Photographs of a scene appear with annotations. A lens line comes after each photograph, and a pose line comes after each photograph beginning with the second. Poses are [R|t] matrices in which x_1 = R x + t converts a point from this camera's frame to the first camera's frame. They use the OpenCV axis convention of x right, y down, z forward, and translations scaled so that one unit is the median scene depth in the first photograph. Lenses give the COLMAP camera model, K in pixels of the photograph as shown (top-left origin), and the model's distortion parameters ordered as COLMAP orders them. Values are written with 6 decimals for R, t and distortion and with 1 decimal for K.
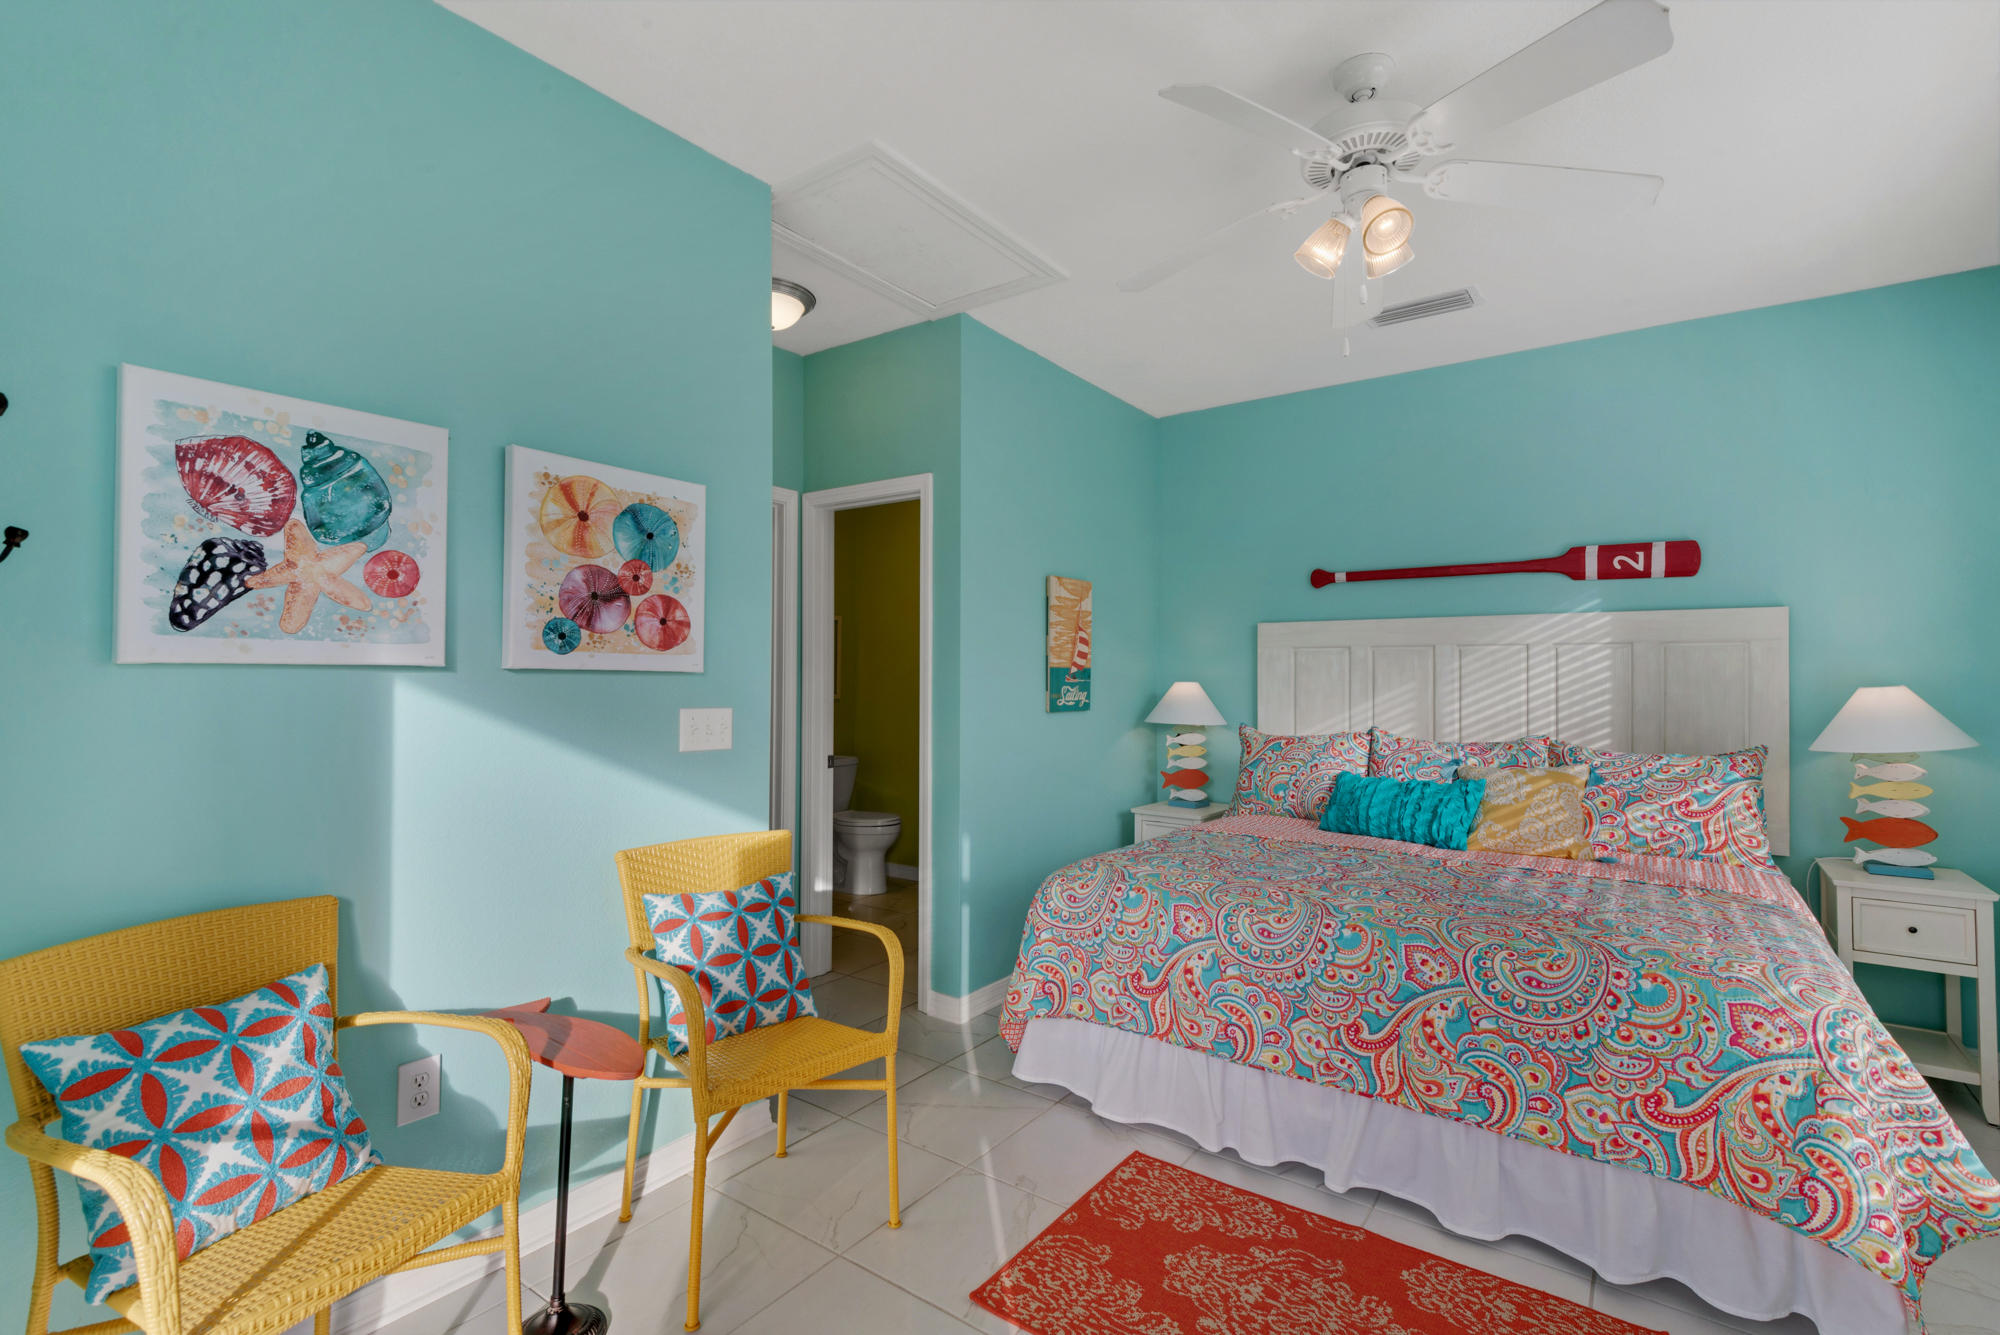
lens RADIAL K [[895.3, 0, 1007.6], [0, 895.3, 666.8], [0, 0, 1]] dist [0.032112, -0.014776]
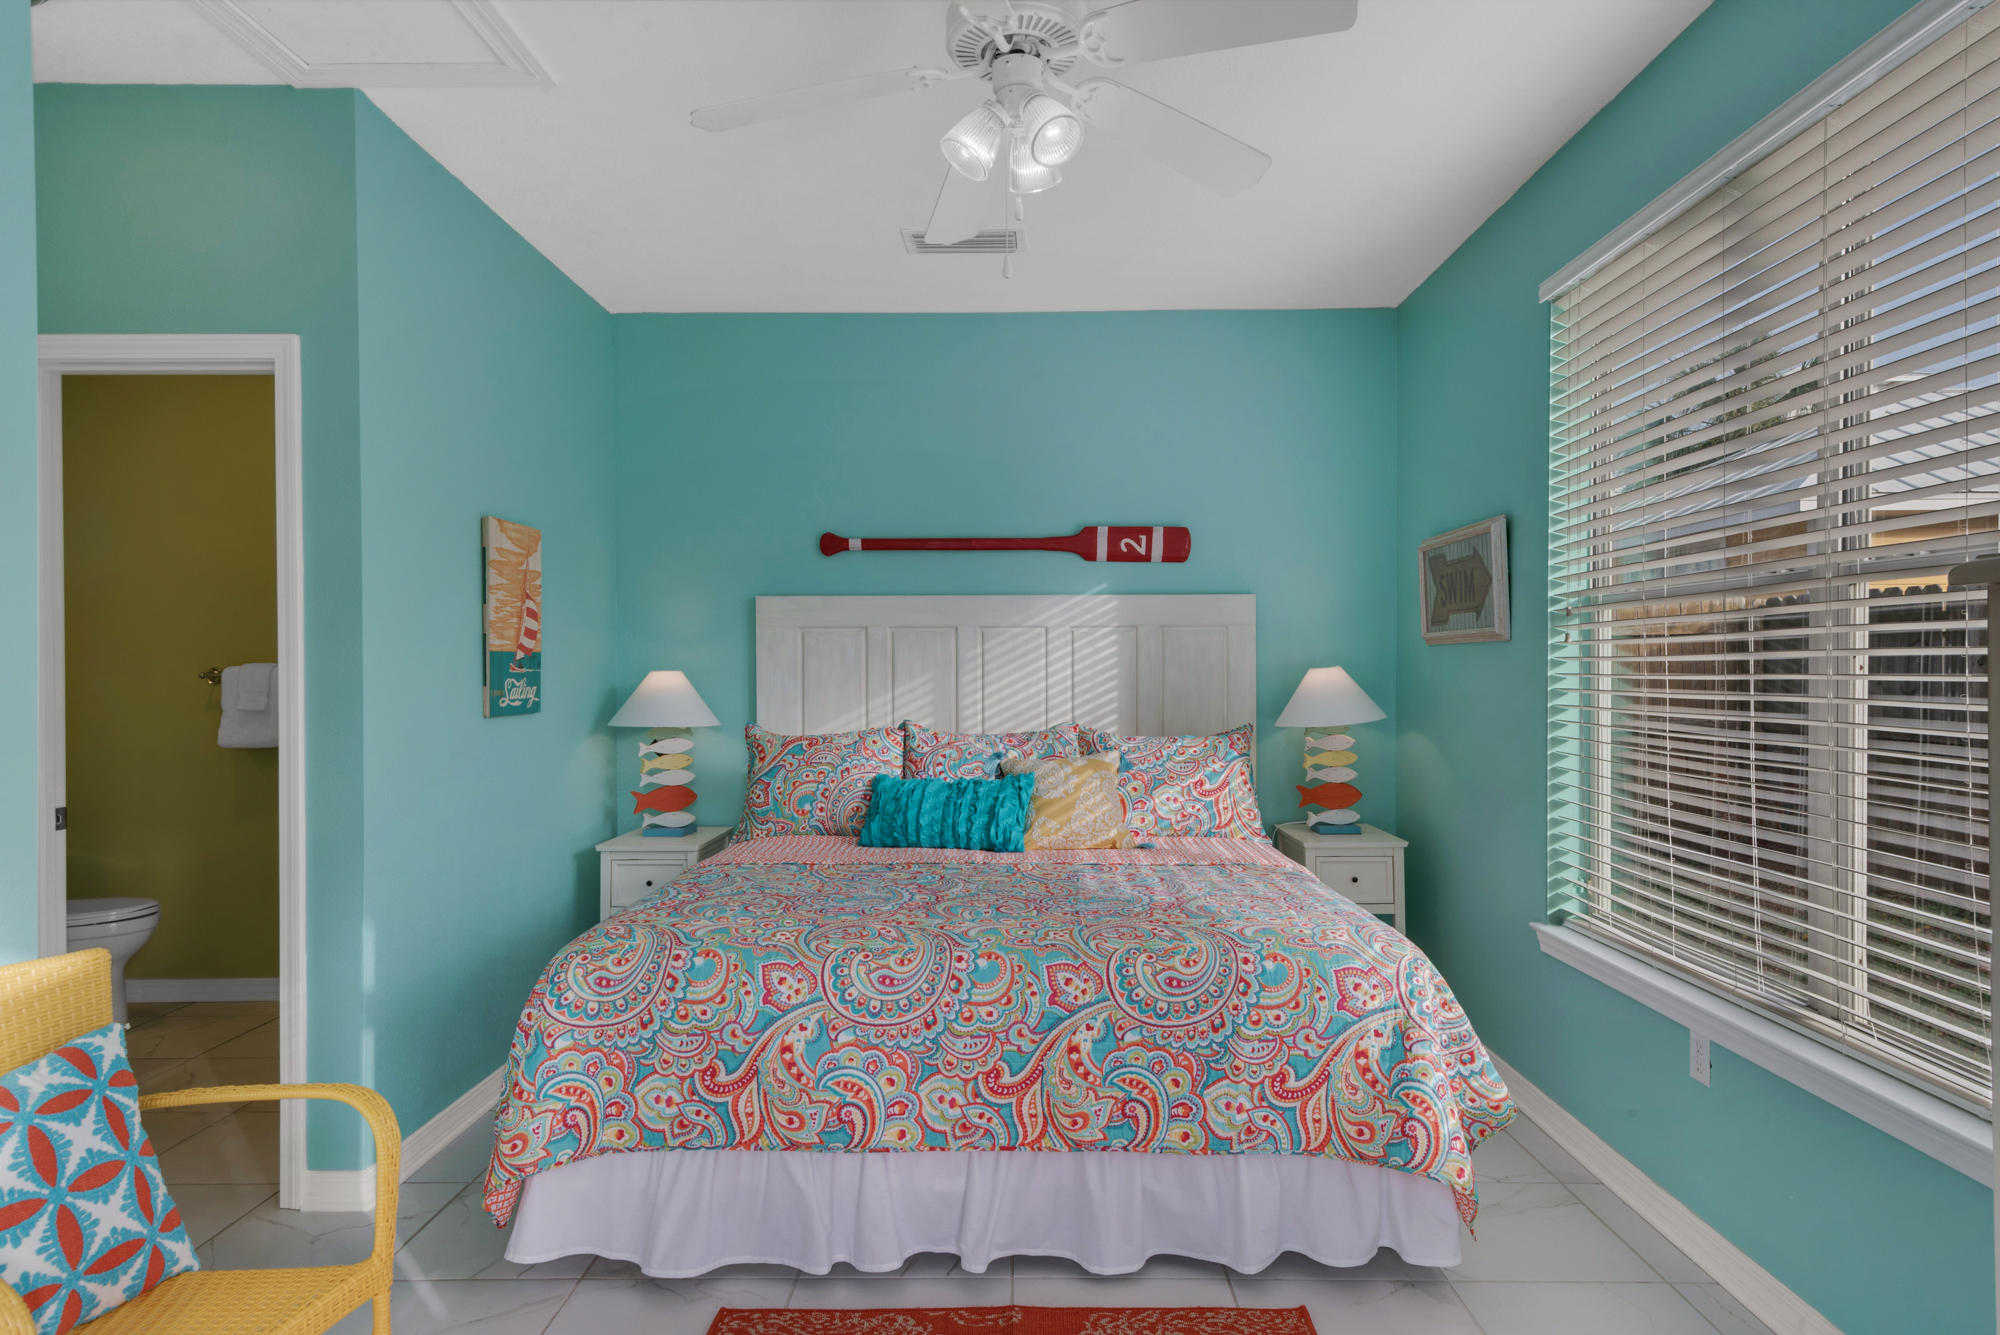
lens RADIAL K [[1098.9, 0, 999.3], [0, 1098.9, 667.4], [0, 0, 1]] dist [0.034898, -0.015550]
pose [[0.820637, -0.008198, 0.571392, -0.176086], [0.000838, 0.999913, 0.013142, 0.003241], [-0.571450, -0.010306, 0.820572, 0.129101]]
